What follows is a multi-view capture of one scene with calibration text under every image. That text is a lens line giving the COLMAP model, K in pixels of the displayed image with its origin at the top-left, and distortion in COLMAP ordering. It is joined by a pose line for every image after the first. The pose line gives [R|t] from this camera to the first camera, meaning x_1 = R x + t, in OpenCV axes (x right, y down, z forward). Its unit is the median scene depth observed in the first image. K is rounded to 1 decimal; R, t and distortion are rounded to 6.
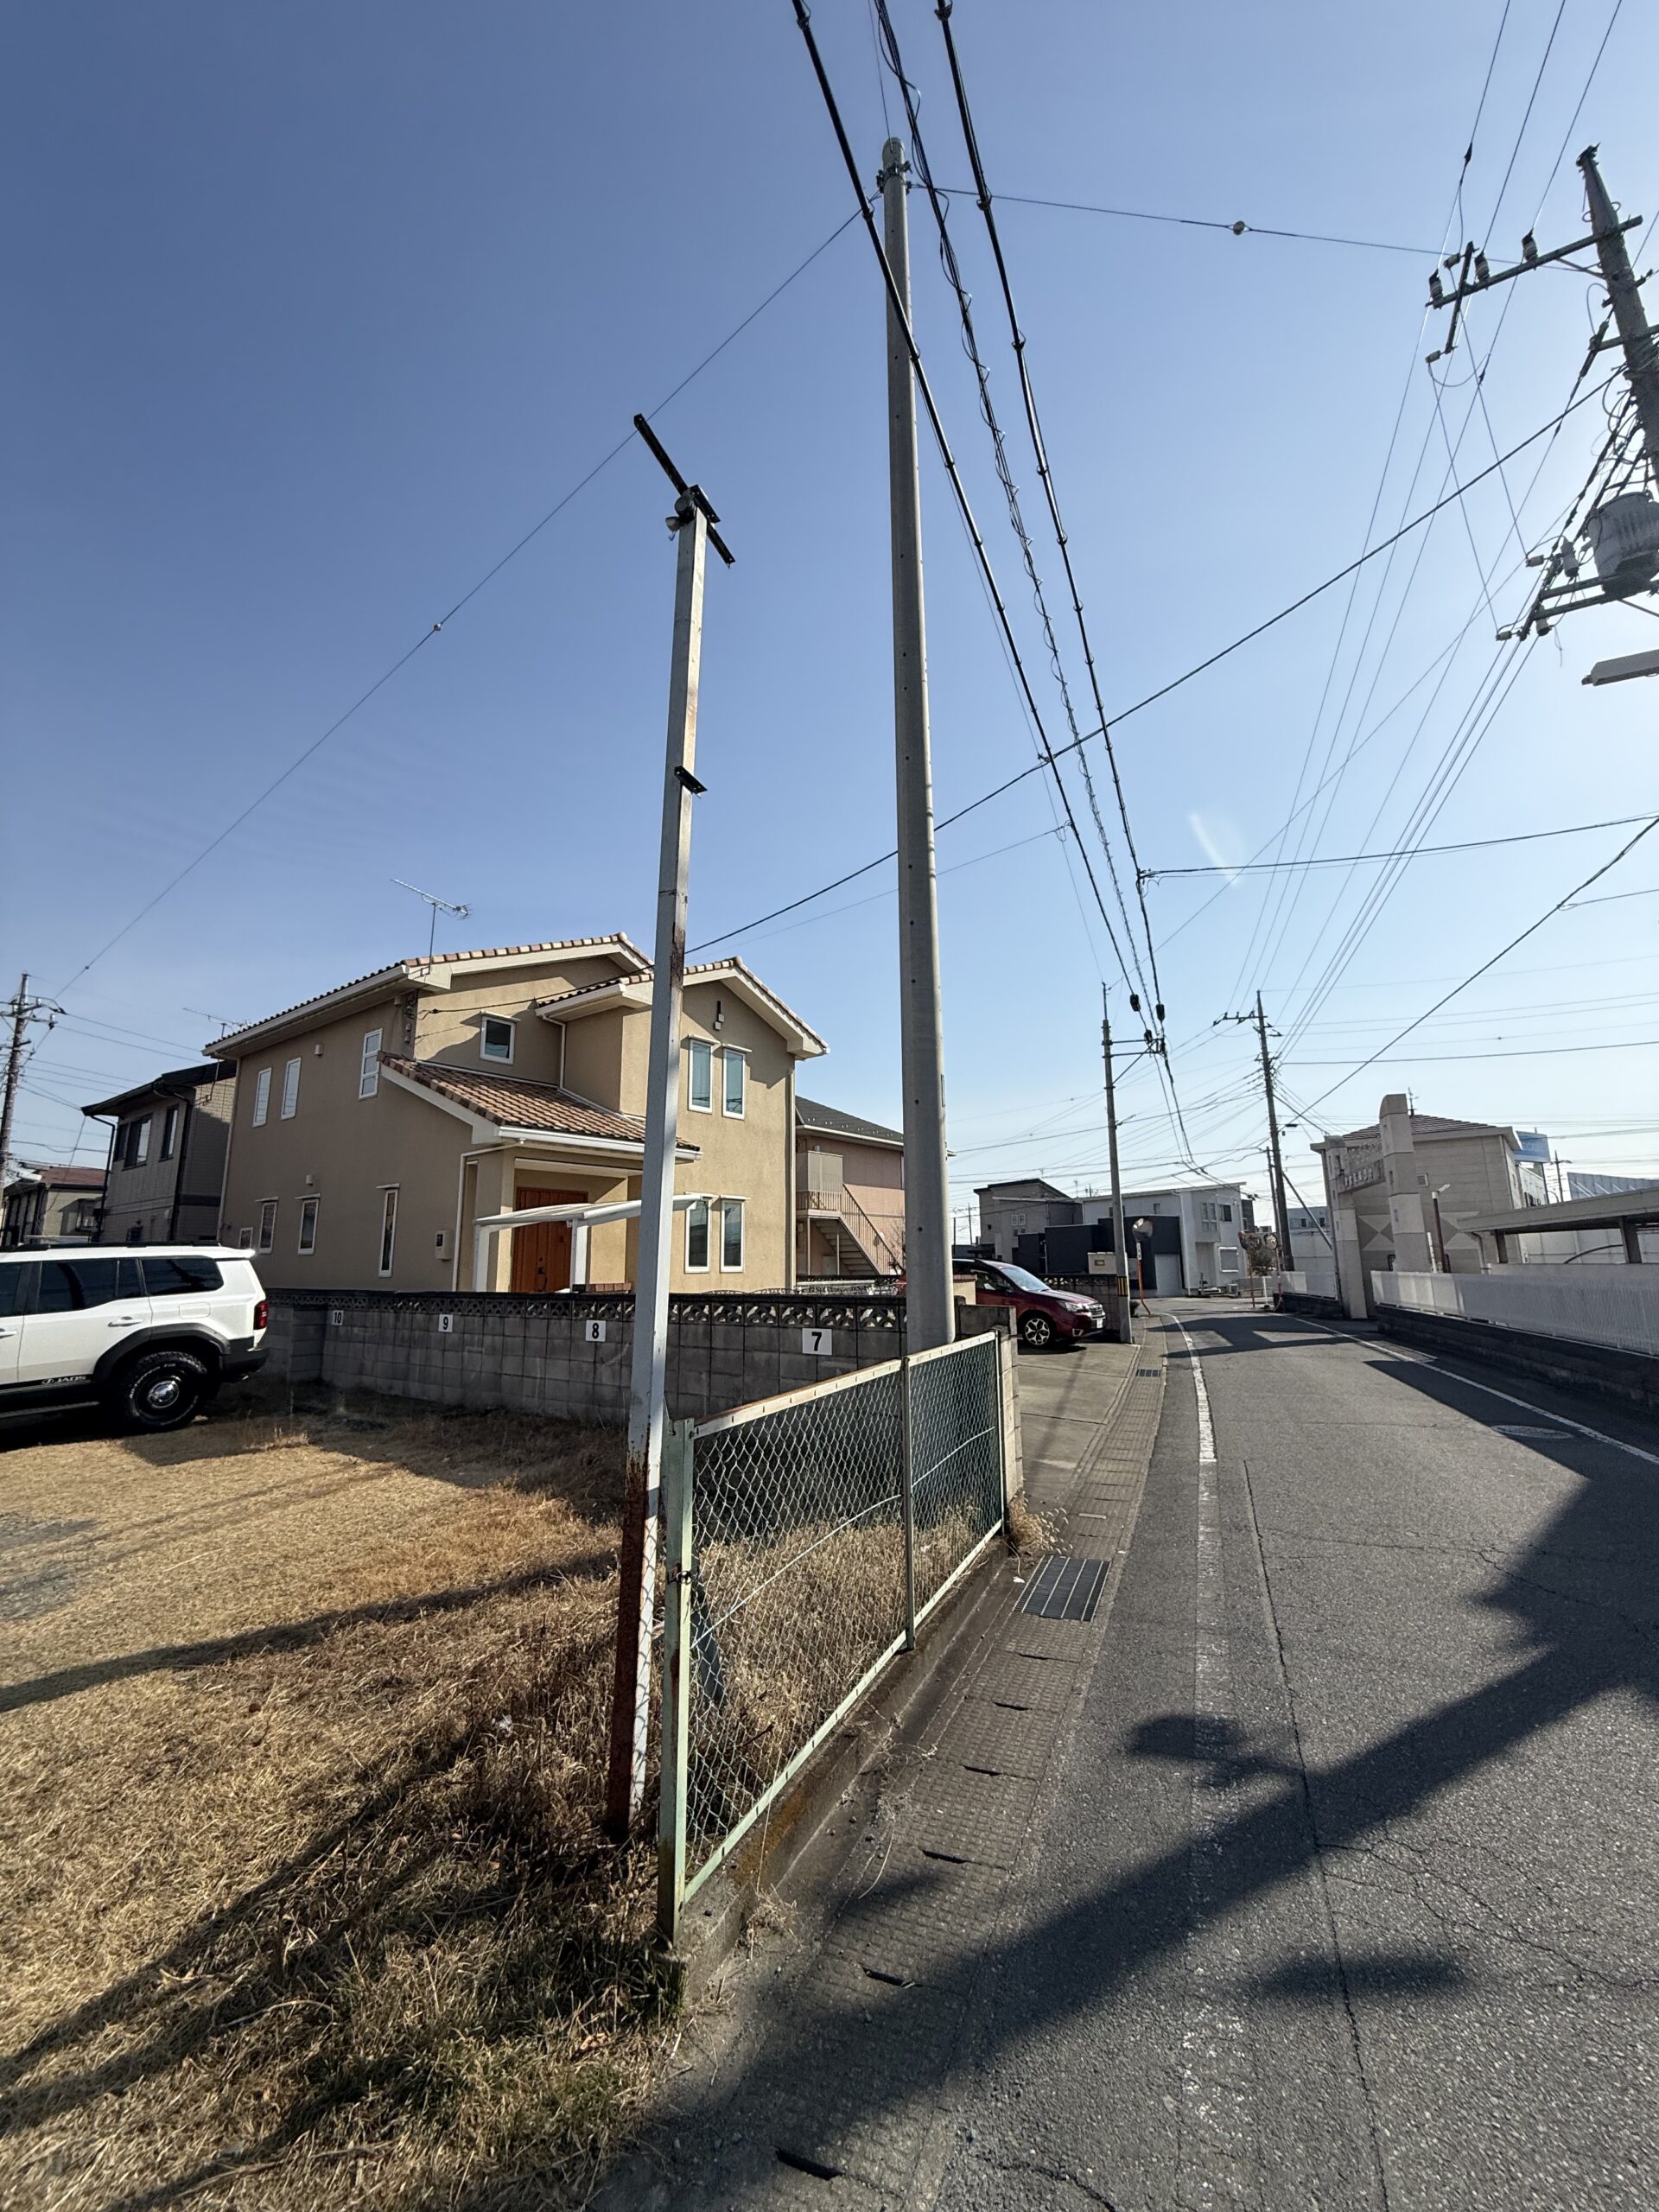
lens RADIAL K [[879.3, 0, 832.2], [0, 879.3, 1098.6], [0, 0, 1]] dist [0.001601, -0.000153]
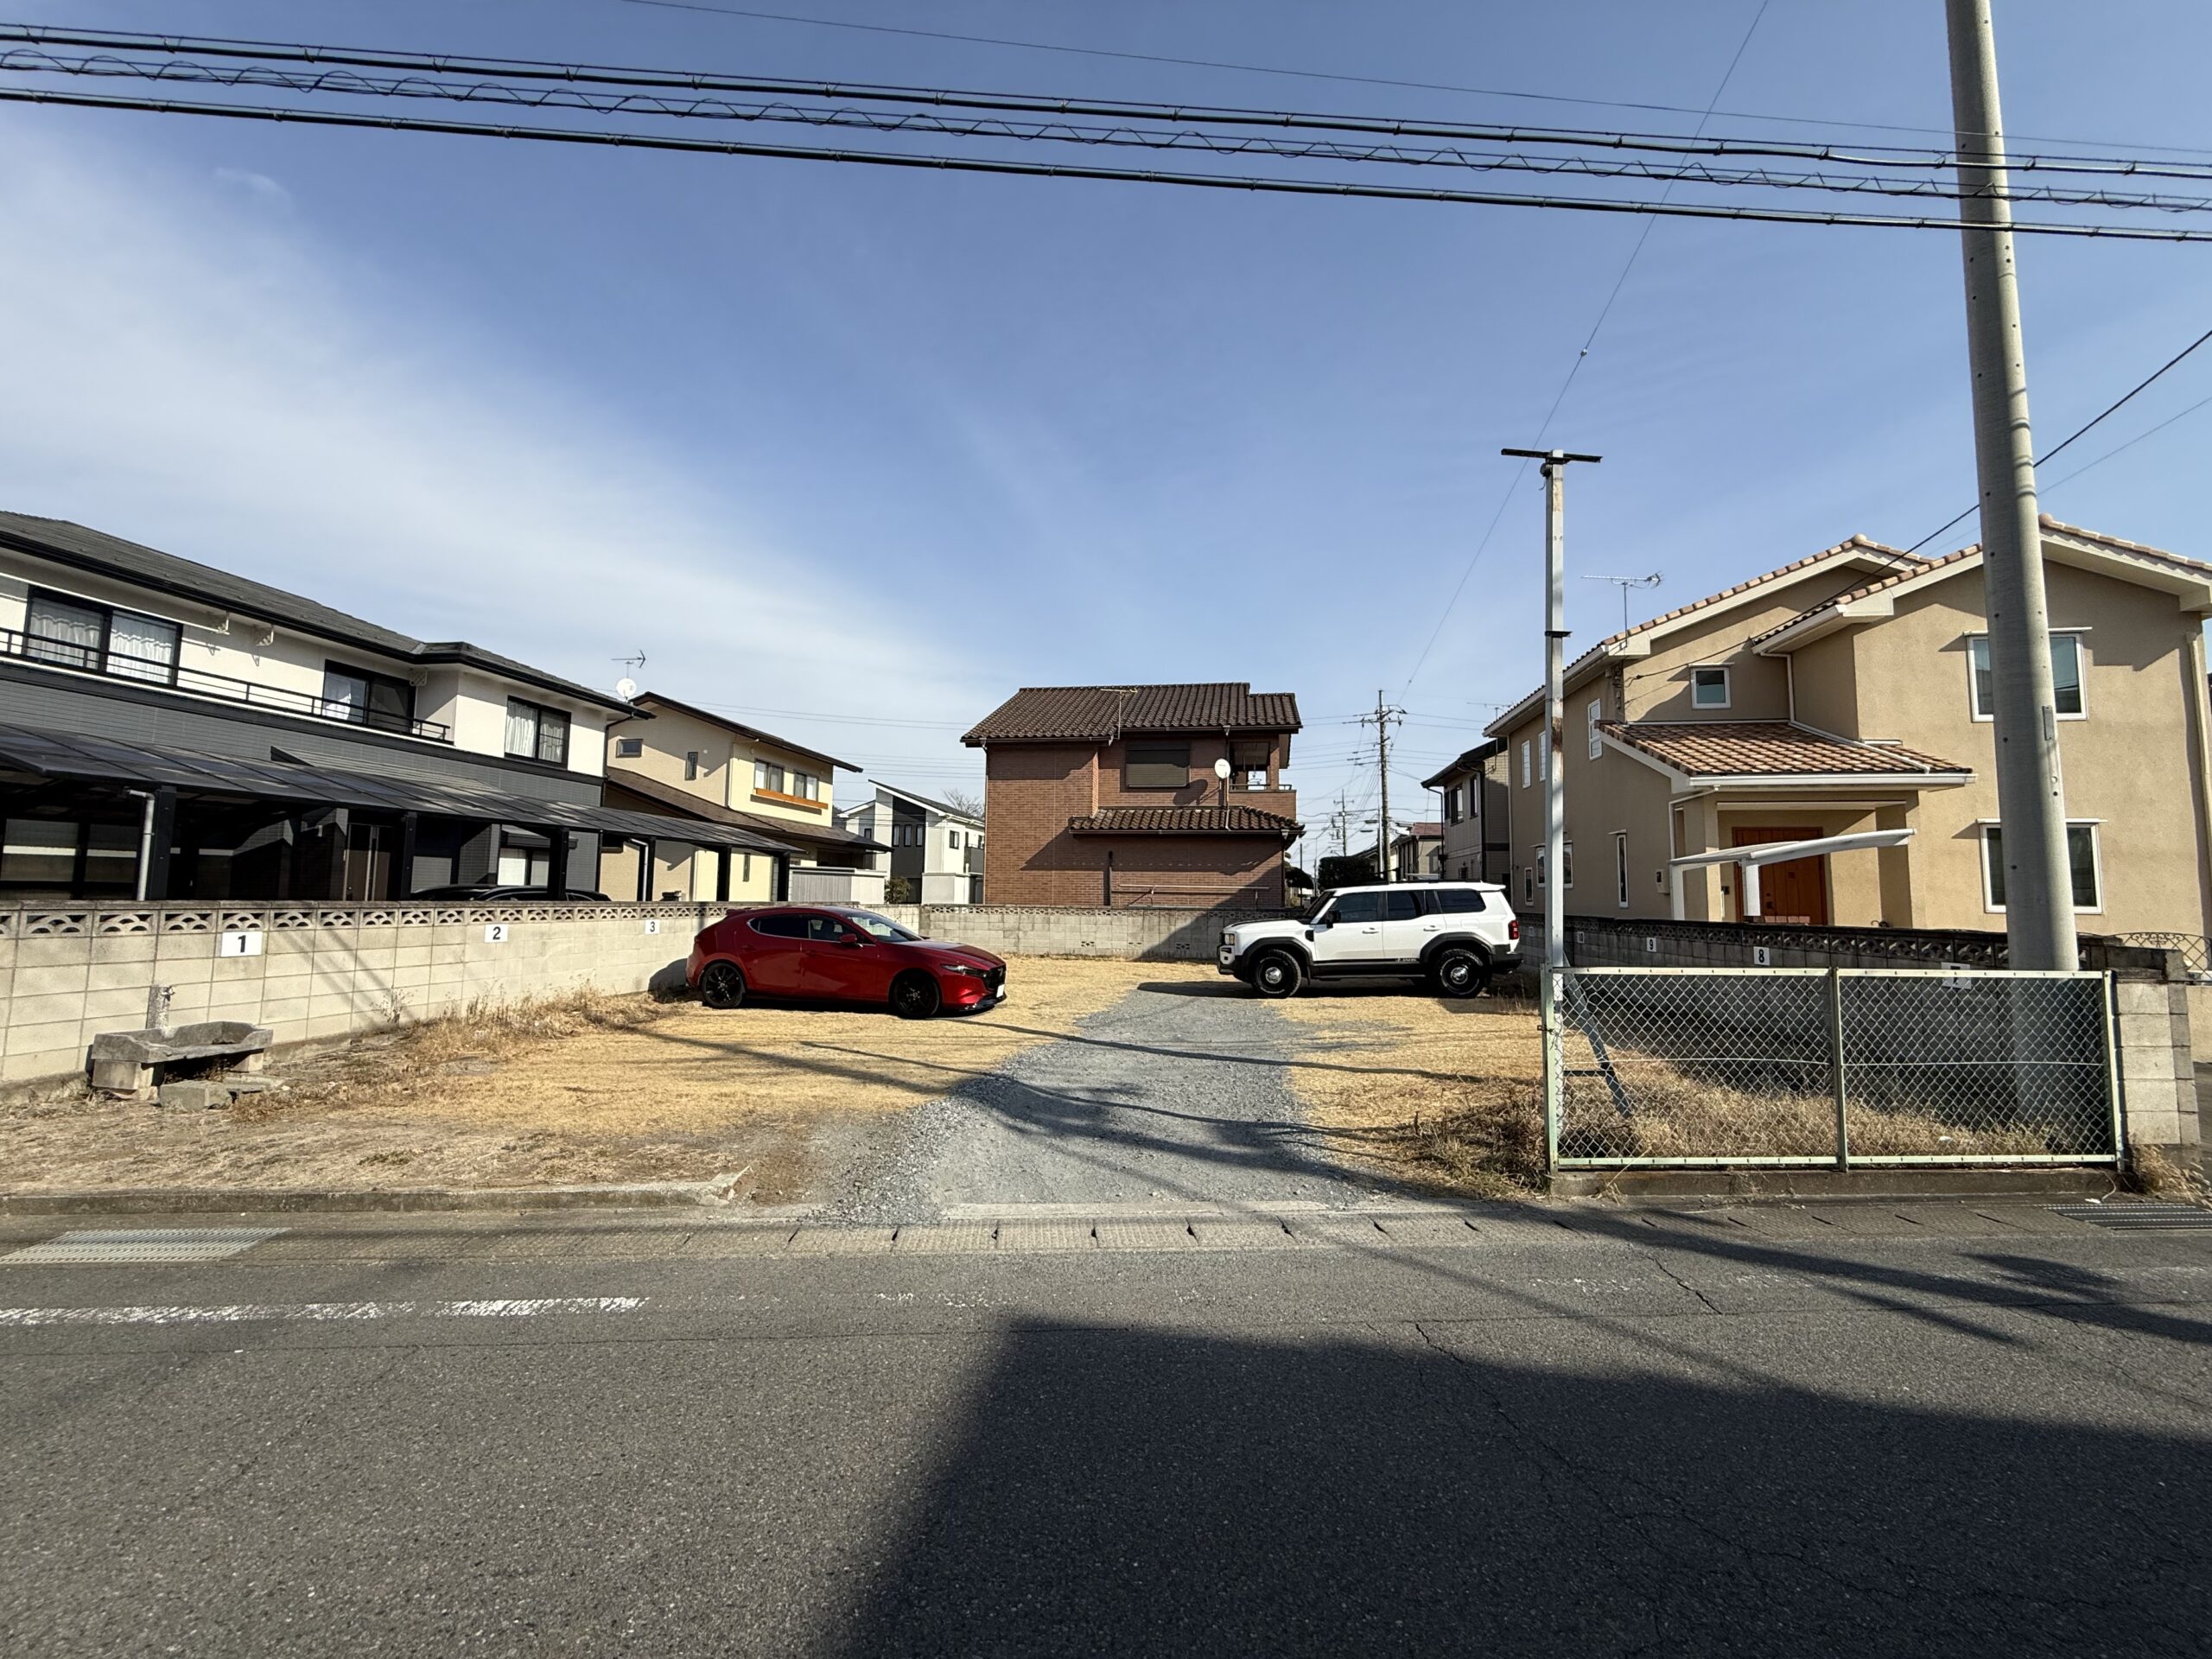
lens RADIAL K [[879.3, 0, 1100.7], [0, 879.3, 826.0], [0, 0, 1]] dist [0.001601, -0.000153]
pose [[0.465112, -0.056394, -0.883454, 0.209722], [0.148899, 0.988734, 0.015276, -0.029021], [0.872640, -0.138650, 0.468269, -0.156983]]
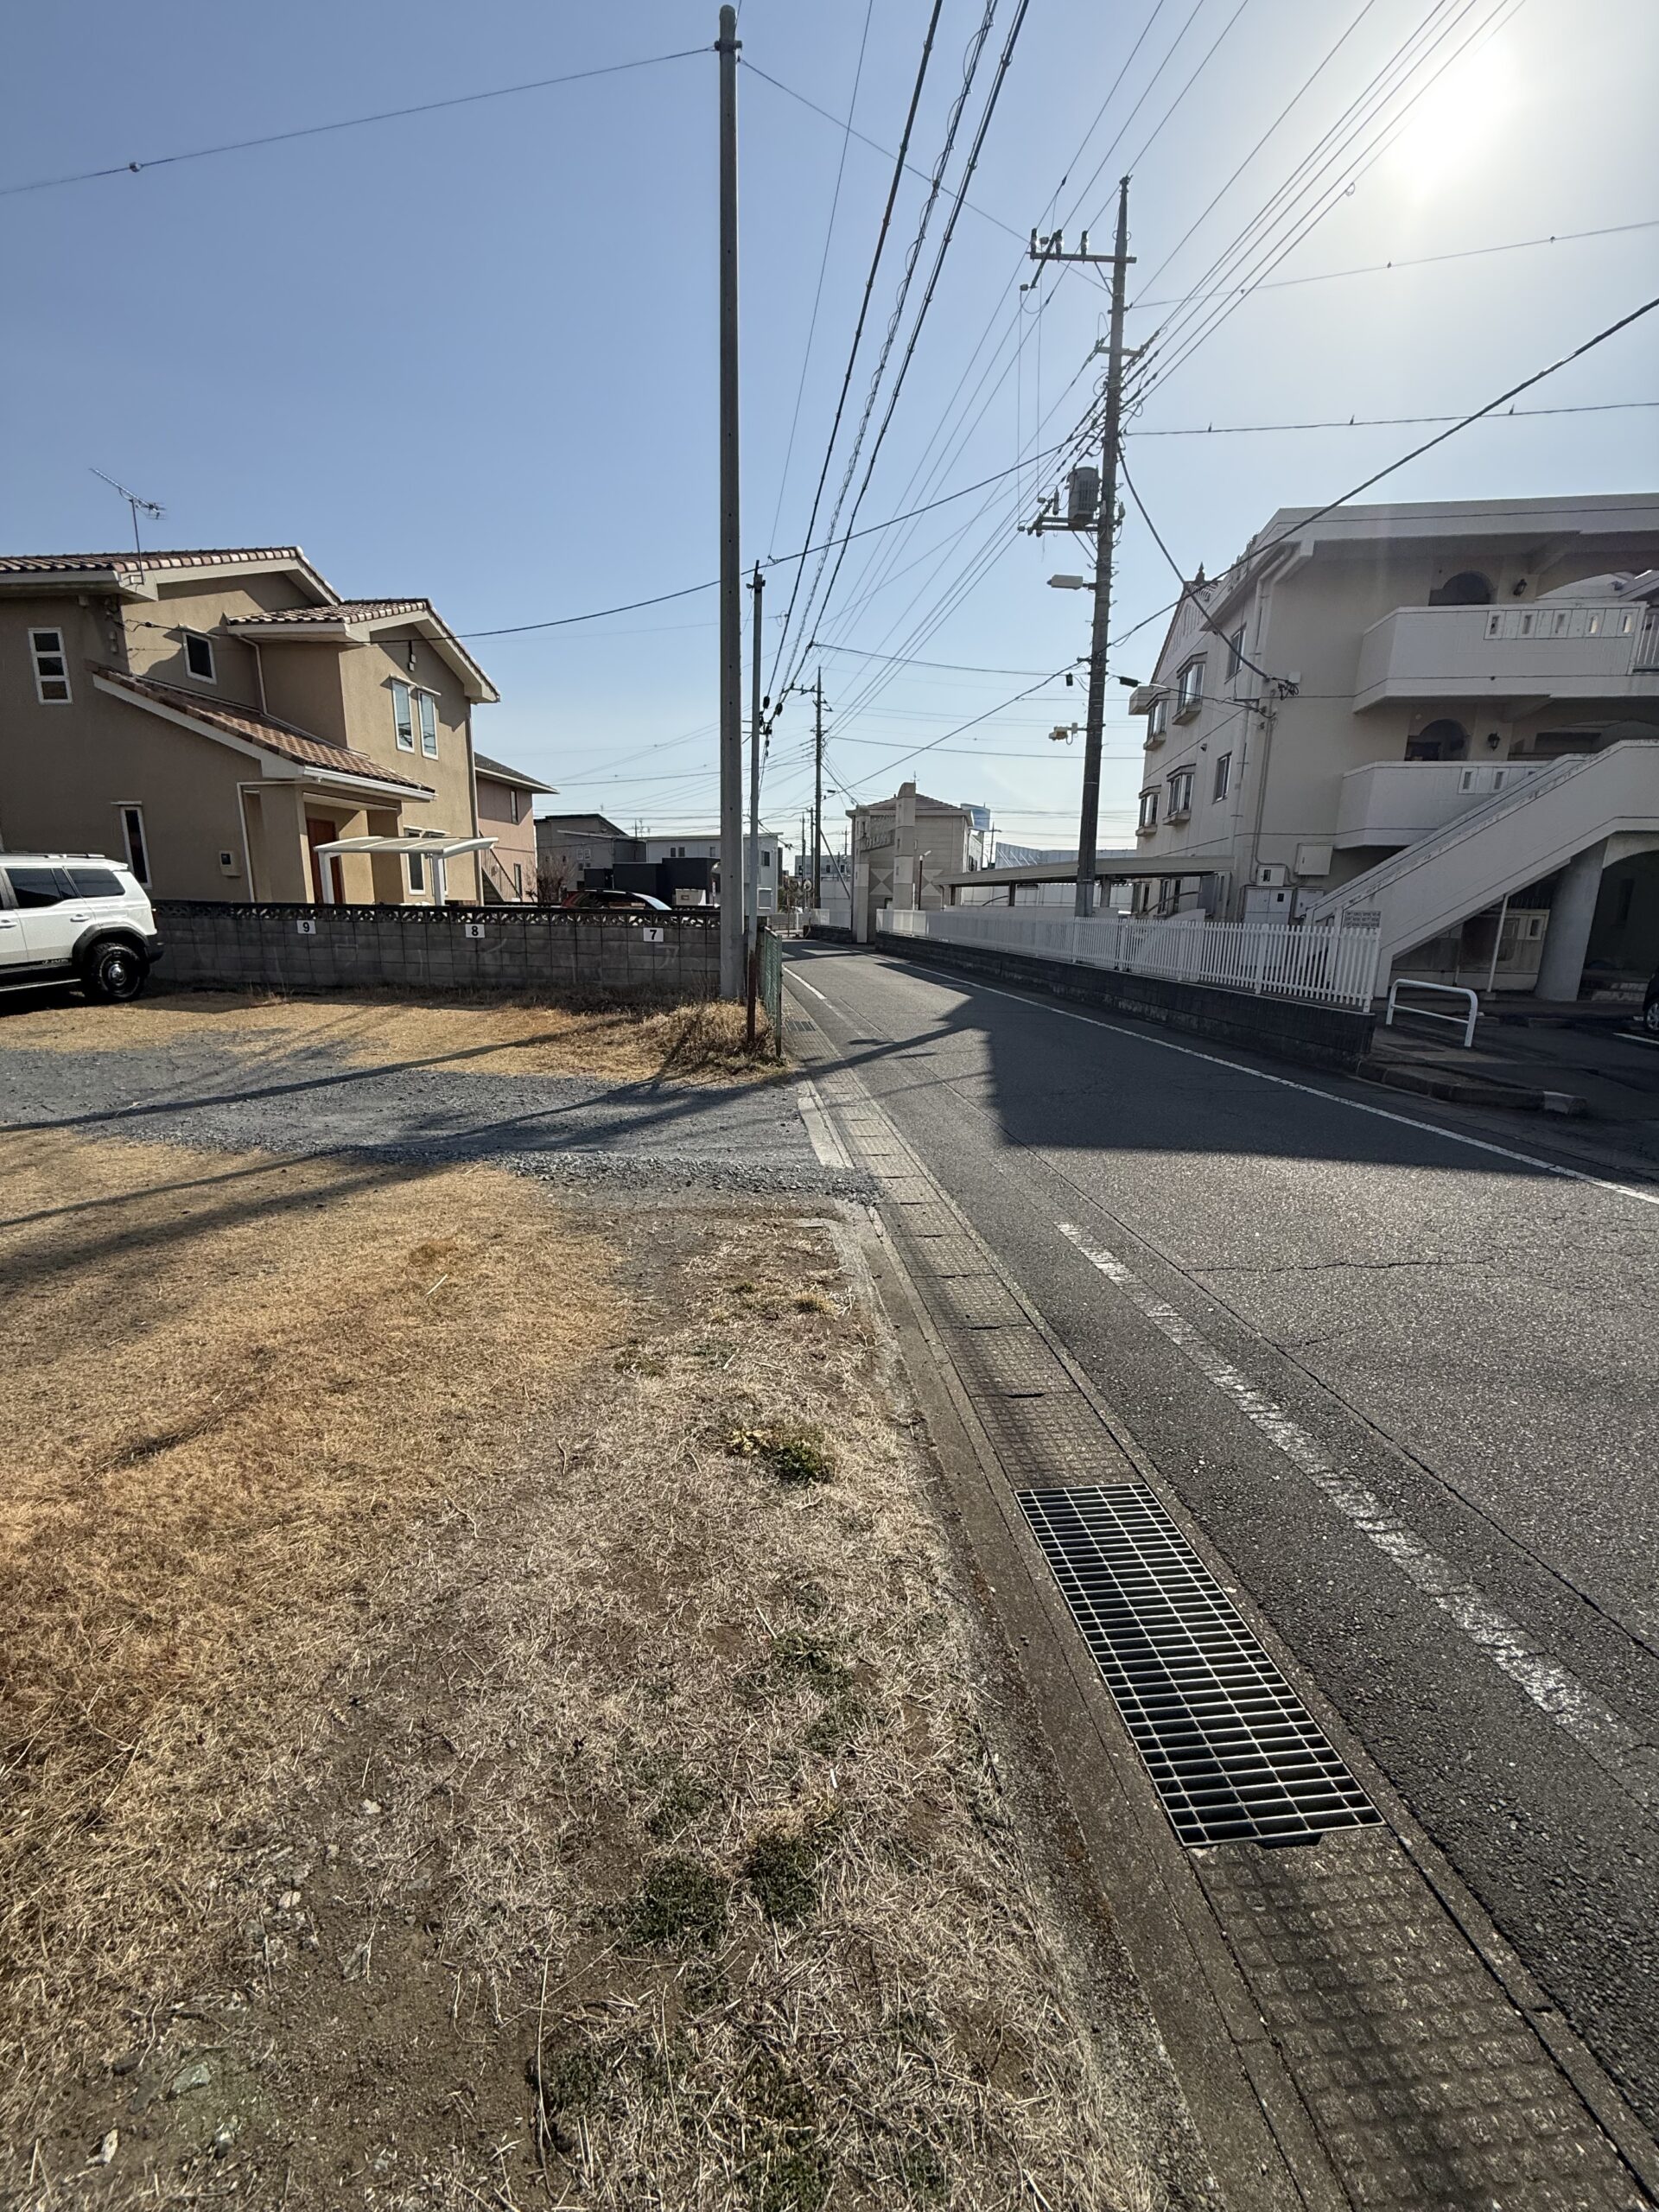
lens RADIAL K [[879.3, 0, 828.1], [0, 879.3, 1099.8], [0, 0, 1]] dist [0.001601, -0.000153]
pose [[0.870154, -0.080866, 0.486099, -0.298825], [-0.119921, 0.922038, 0.368057, -0.060244], [-0.477965, -0.378560, 0.792617, -0.366404]]
